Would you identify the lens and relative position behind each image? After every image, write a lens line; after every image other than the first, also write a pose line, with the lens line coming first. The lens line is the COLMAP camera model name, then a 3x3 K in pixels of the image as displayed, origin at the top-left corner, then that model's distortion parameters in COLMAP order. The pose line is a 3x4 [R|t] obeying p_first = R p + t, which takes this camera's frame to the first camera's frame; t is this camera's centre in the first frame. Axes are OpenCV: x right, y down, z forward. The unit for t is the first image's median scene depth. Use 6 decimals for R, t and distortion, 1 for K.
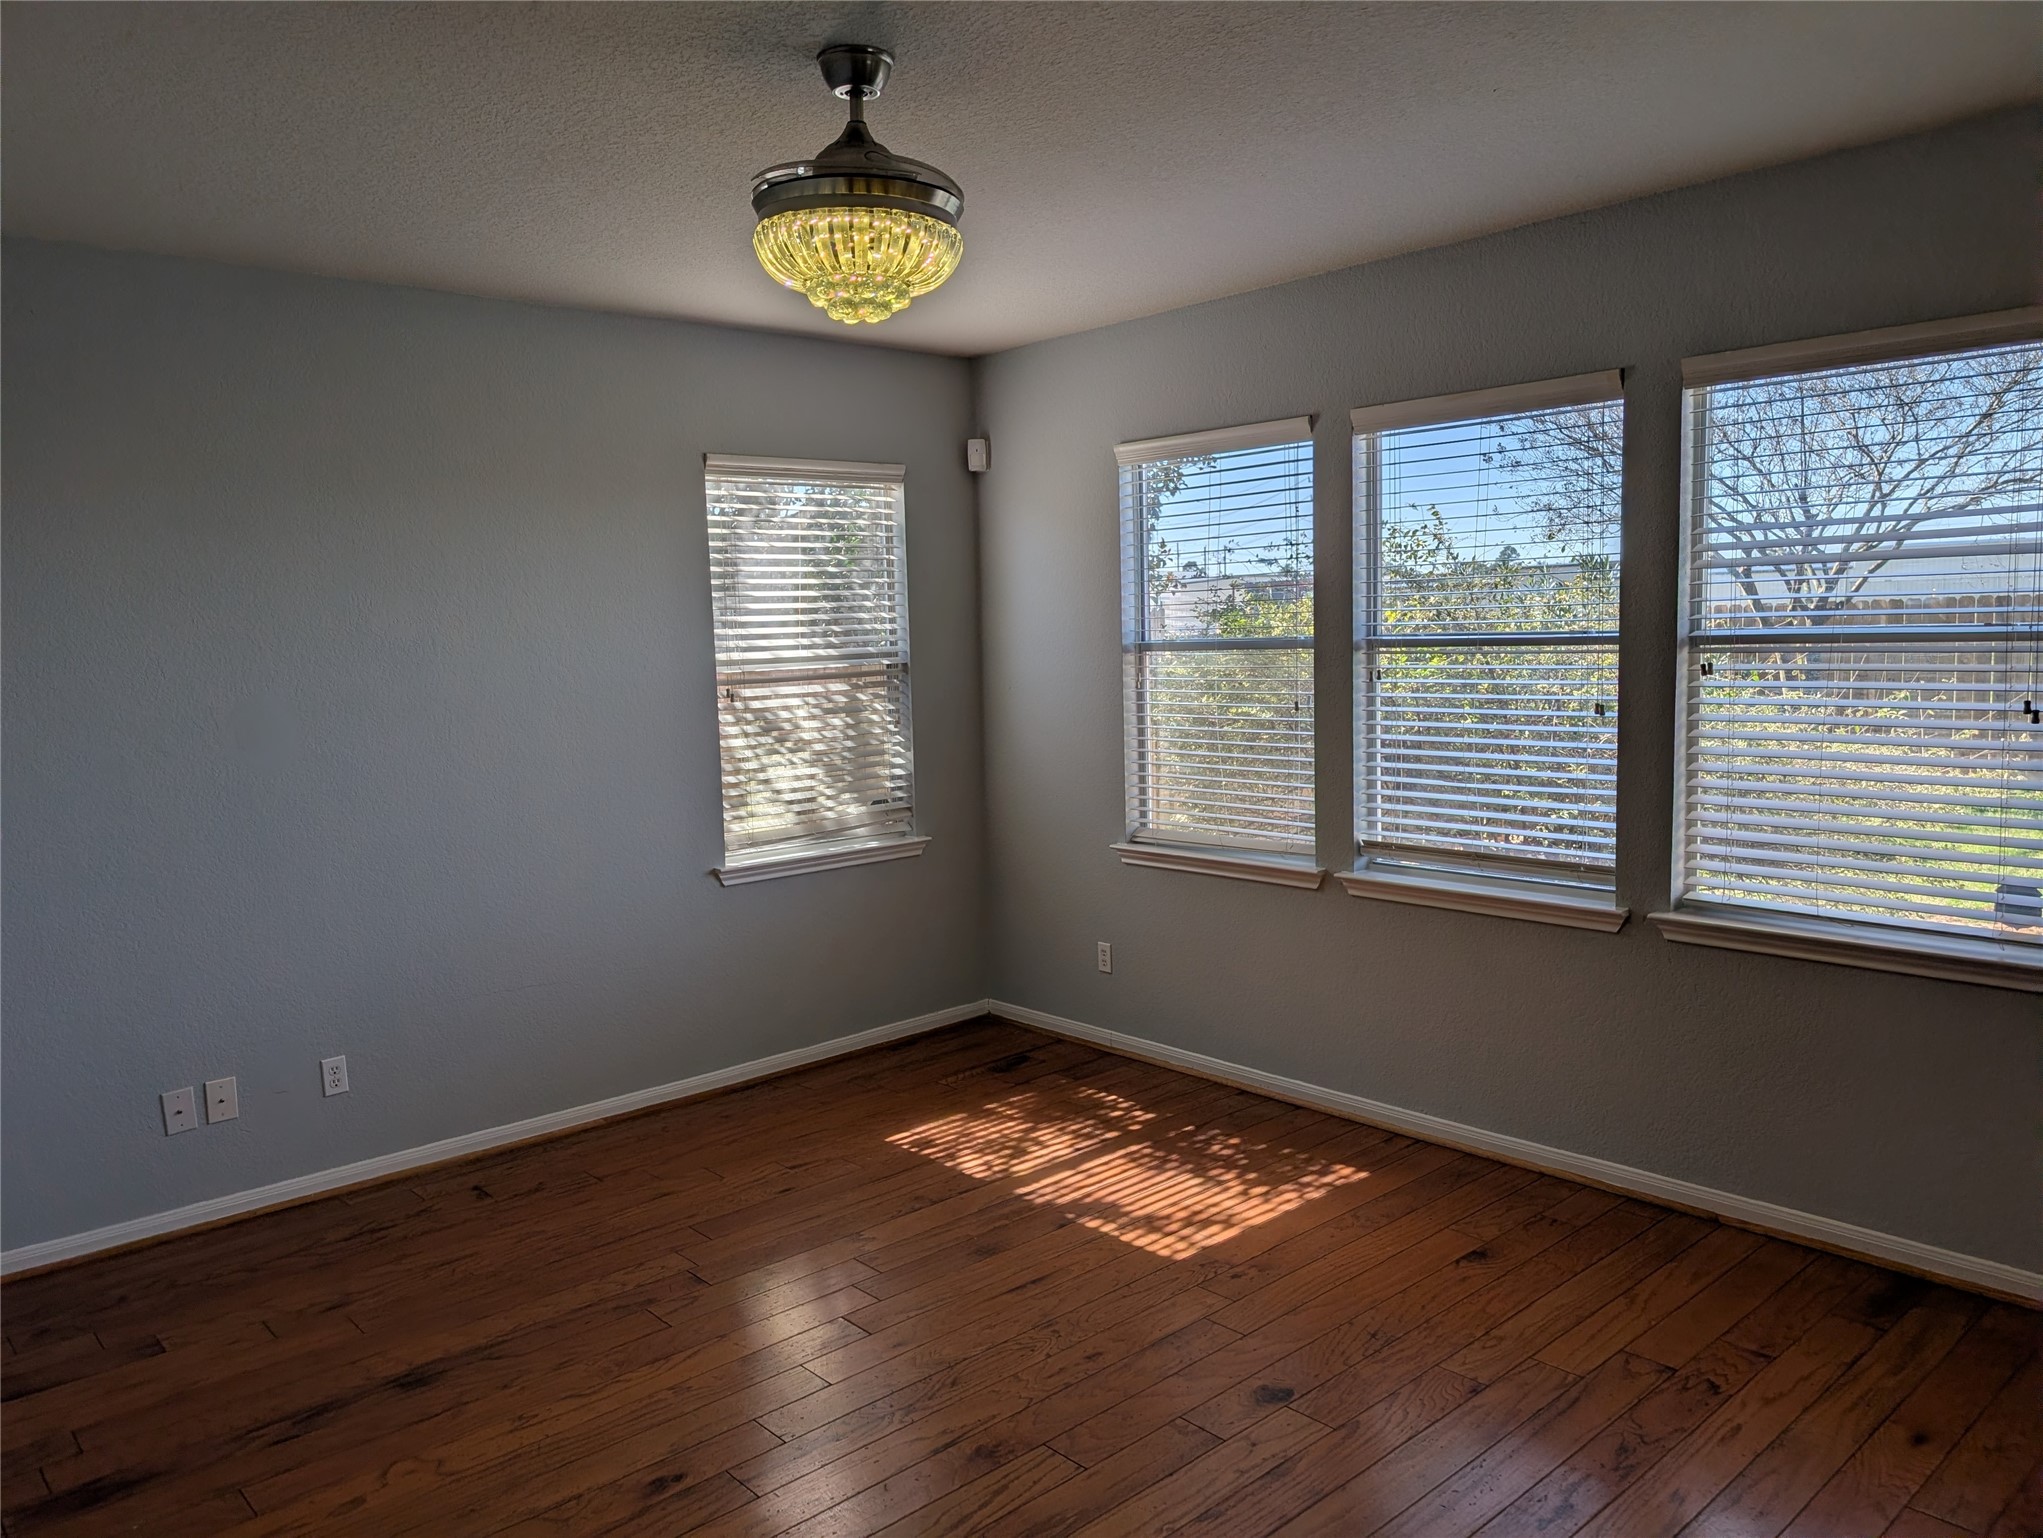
lens RADIAL K [[1482.0, 0, 1021.5], [0, 1482.0, 769.0], [0, 0, 1]] dist [-0.001389, -0.005733]
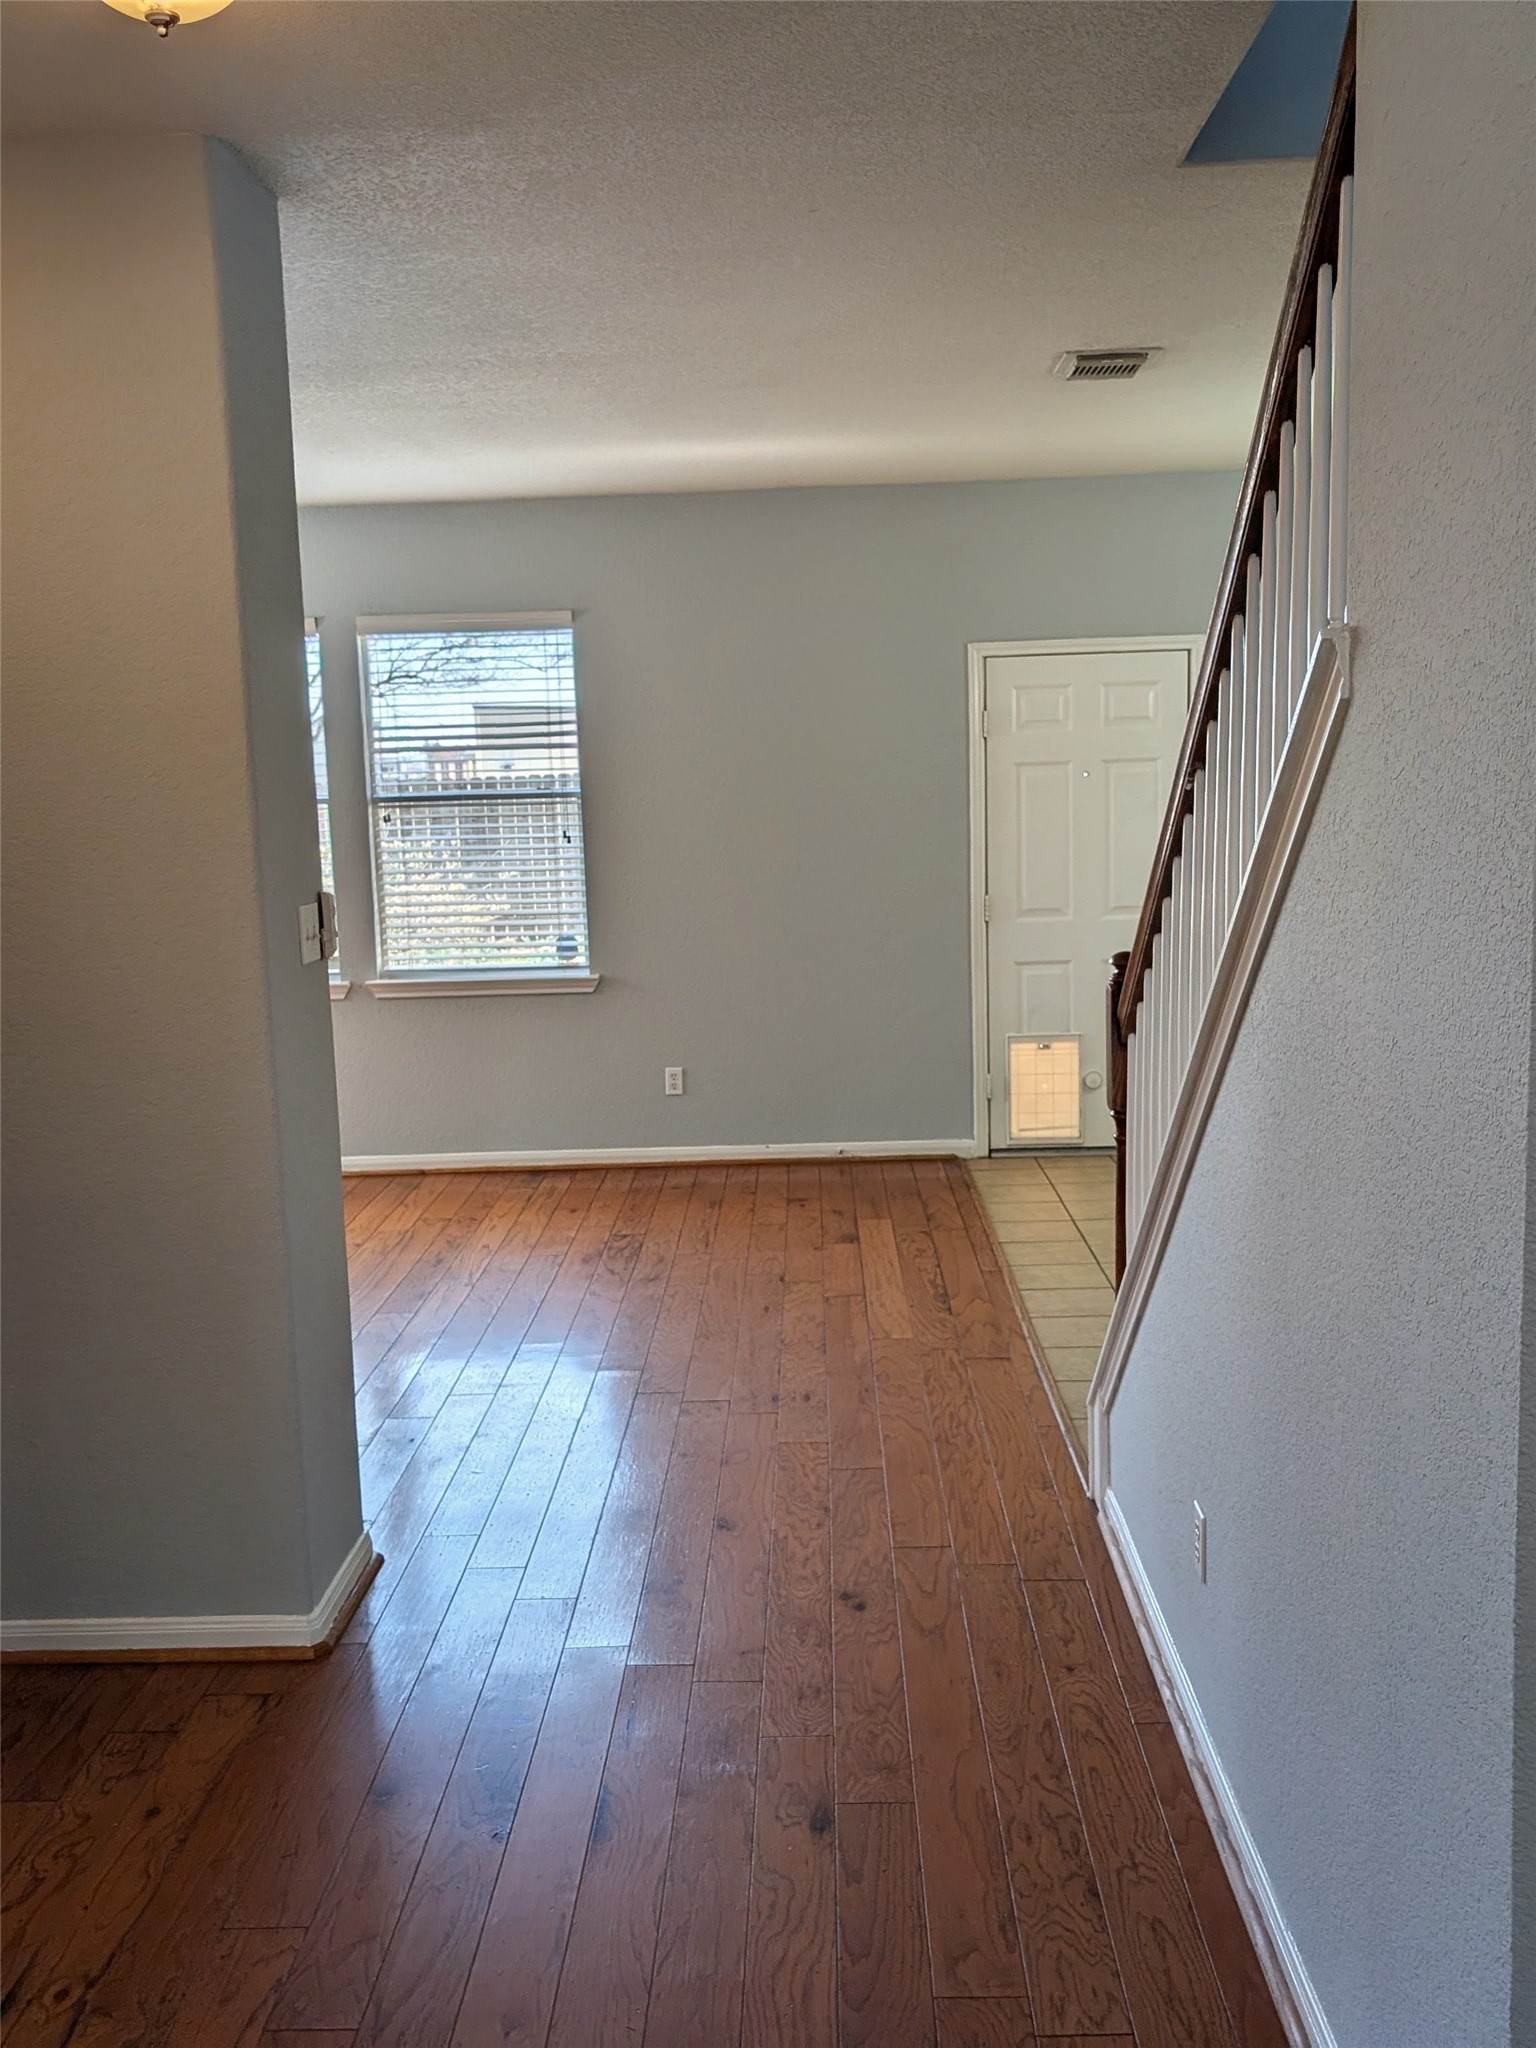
lens RADIAL K [[1467.9, 0, 768.0], [0, 1467.9, 1024.0], [0, 0, 1]] dist [0.091757, -0.119171]
pose [[0.687097, -0.122047, 0.716242, -0.411534], [0.084635, 0.992524, 0.087934, 0.044958], [-0.721620, 0.000200, 0.692290, -0.376314]]
